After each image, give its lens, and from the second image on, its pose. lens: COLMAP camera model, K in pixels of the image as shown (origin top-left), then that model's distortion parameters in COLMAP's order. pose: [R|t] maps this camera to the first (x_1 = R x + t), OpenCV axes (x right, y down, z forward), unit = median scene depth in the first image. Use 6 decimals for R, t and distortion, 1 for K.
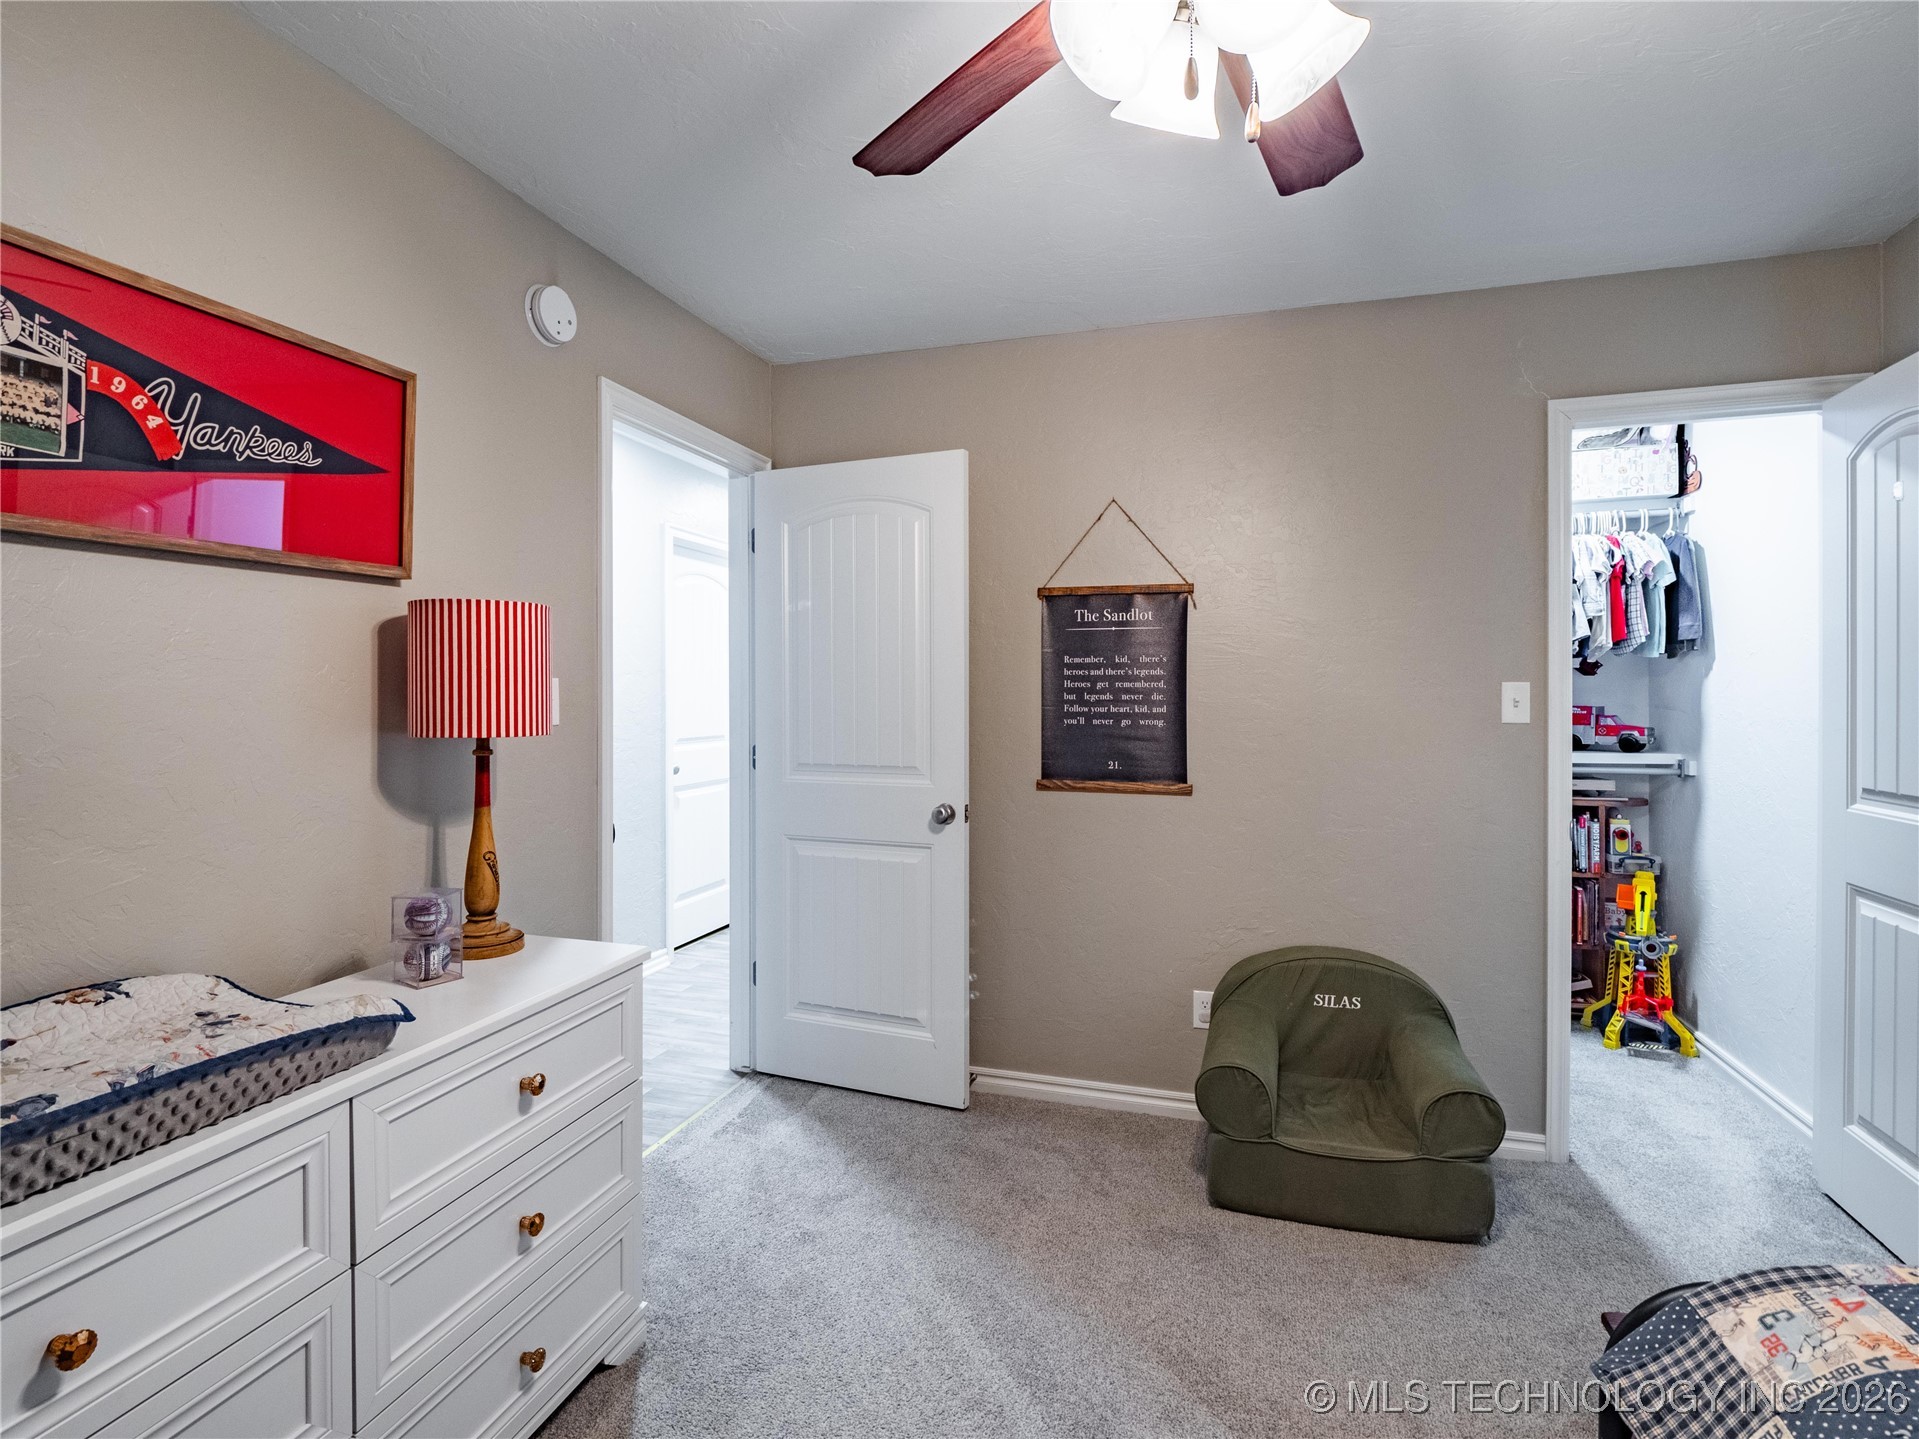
lens RADIAL K [[947.3, 0, 963.9], [0, 947.3, 698.7], [0, 0, 1]] dist [-0.009676, 0.000356]
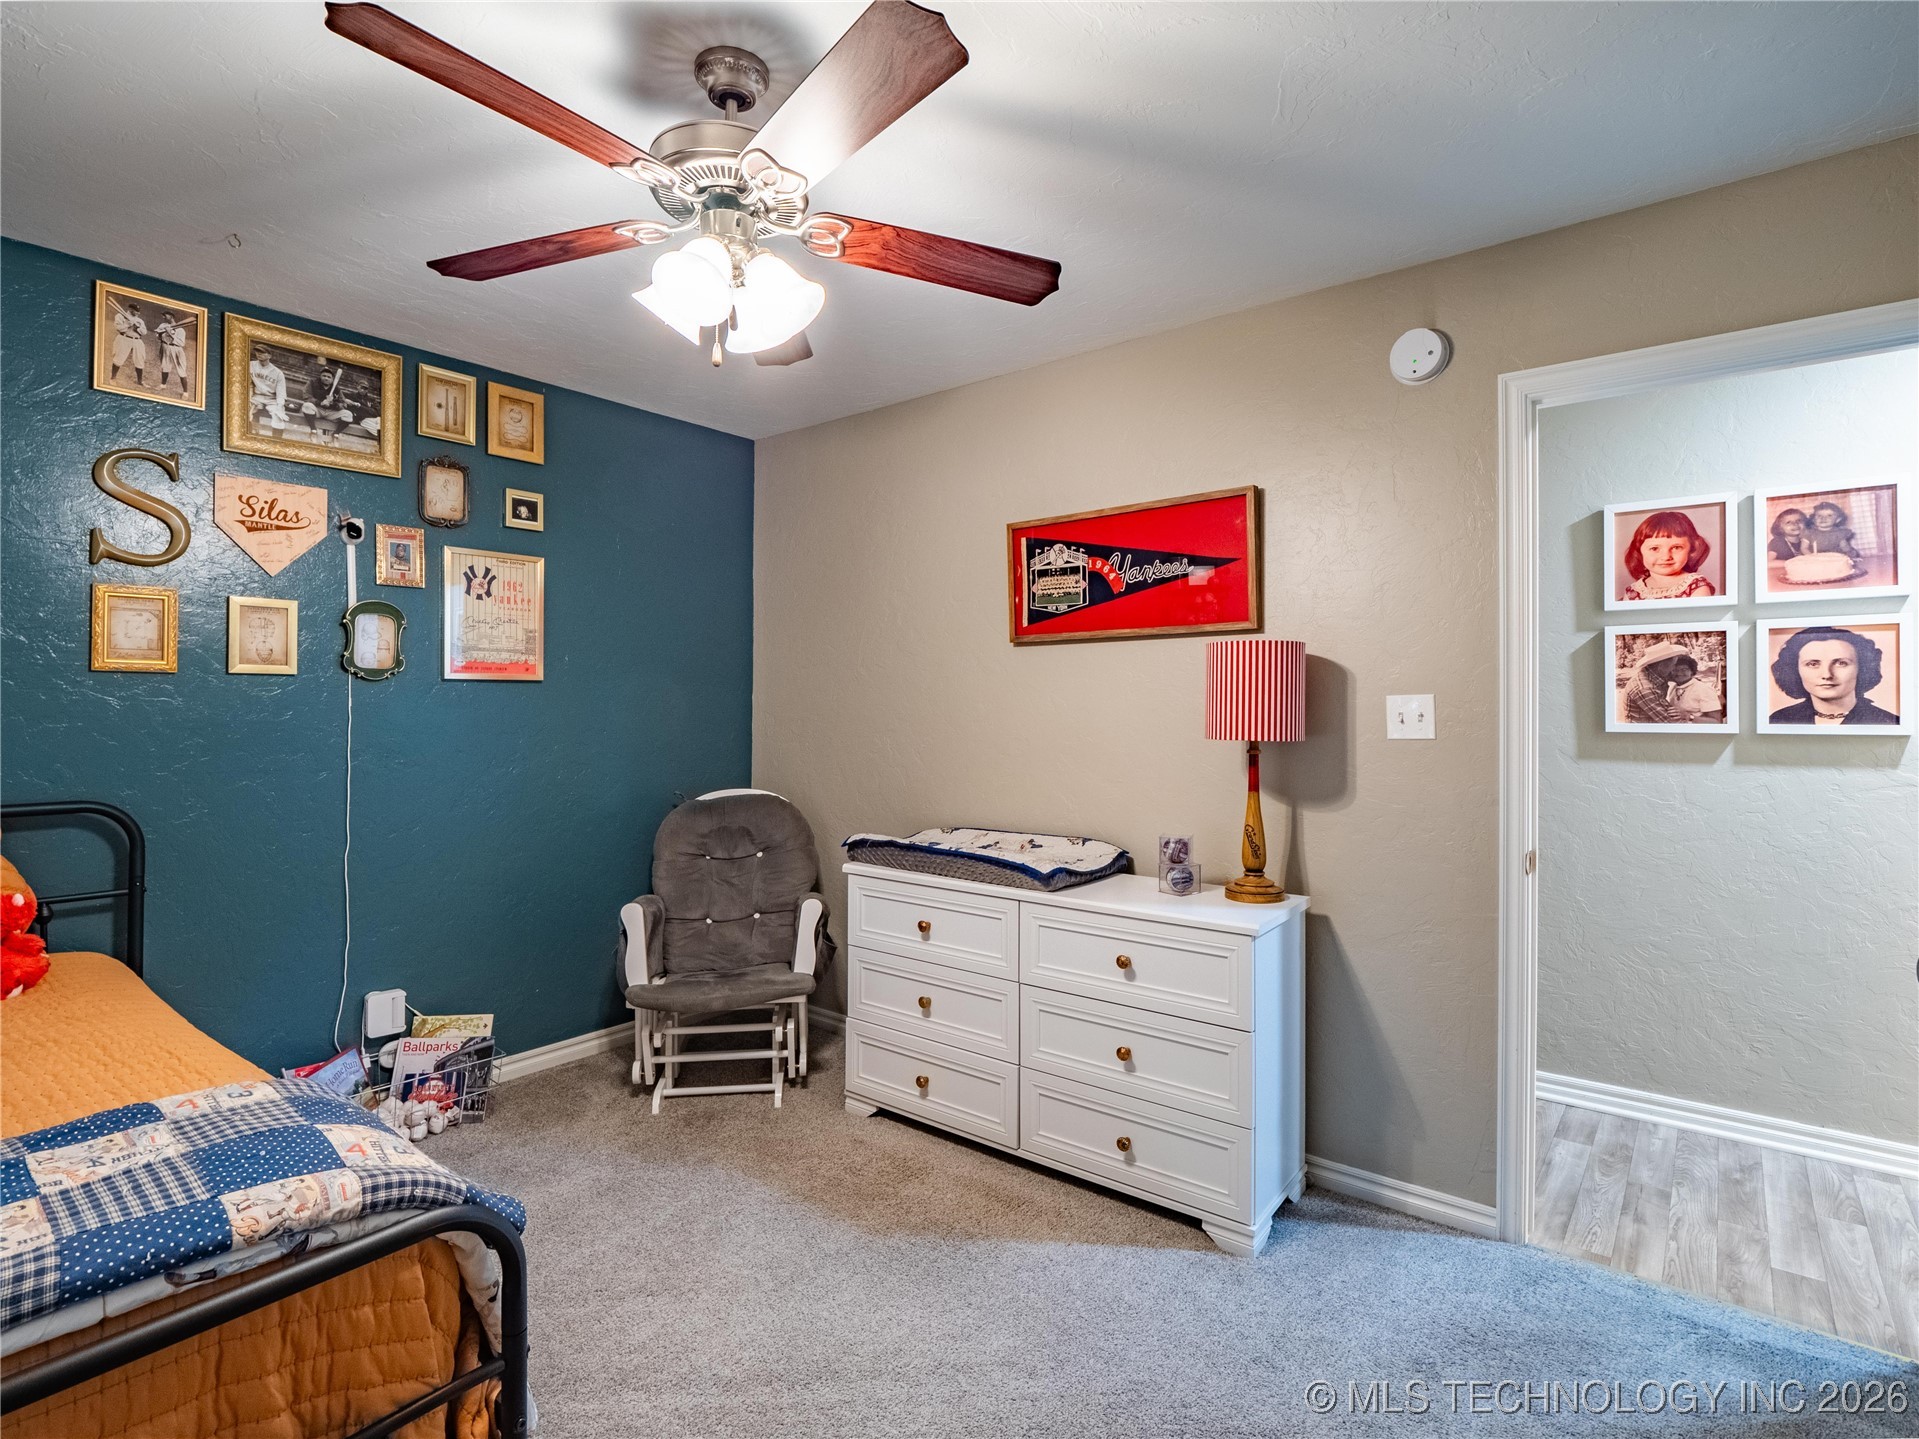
lens RADIAL K [[947.3, 0, 963.9], [0, 947.3, 698.7], [0, 0, 1]] dist [-0.009676, 0.000356]
pose [[-0.368285, -0.005967, -0.929694, 1.267000], [-0.007341, 0.999967, -0.003510, -0.015434], [0.929684, 0.005532, -0.368317, 1.551893]]
